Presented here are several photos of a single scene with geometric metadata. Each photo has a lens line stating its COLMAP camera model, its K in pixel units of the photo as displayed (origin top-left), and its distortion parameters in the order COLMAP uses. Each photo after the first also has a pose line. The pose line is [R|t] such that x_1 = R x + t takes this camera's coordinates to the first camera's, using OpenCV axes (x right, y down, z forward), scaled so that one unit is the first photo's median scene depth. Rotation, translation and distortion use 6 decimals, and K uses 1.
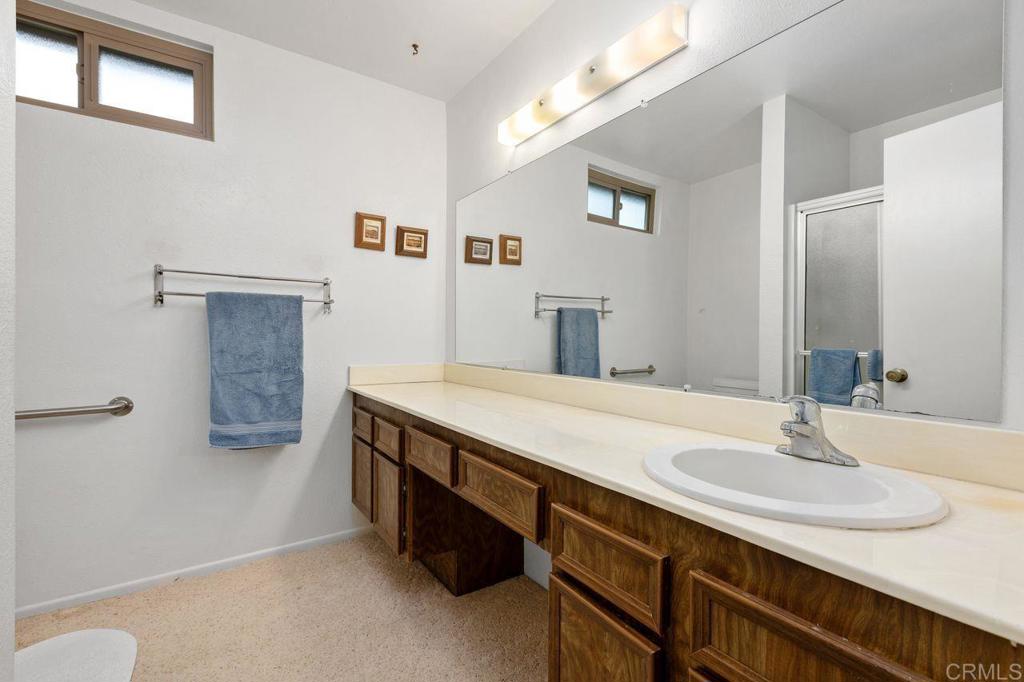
lens RADIAL K [[453.6, 0, 513.6], [0, 453.6, 336.7], [0, 0, 1]] dist [0.000551, -0.000873]
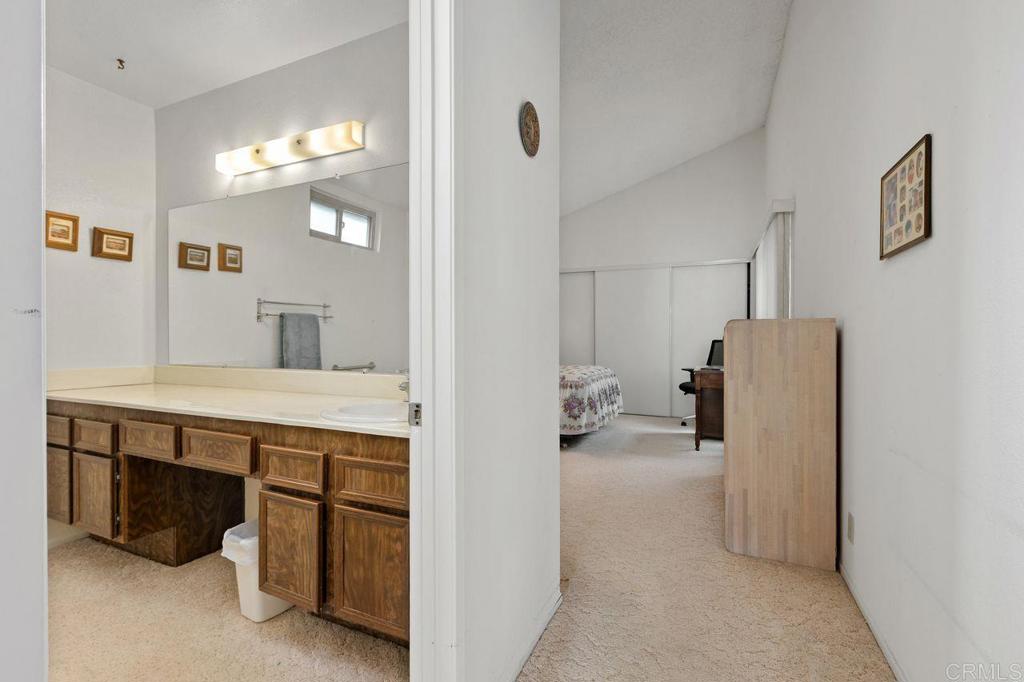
lens RADIAL K [[453.6, 0, 511.0], [0, 453.6, 336.5], [0, 0, 1]] dist [0.000551, -0.000873]
pose [[0.855707, -0.006362, 0.517422, 0.007924], [0.008091, 0.999967, -0.001087, 0.000911], [-0.517397, 0.005117, 0.855730, -0.392815]]
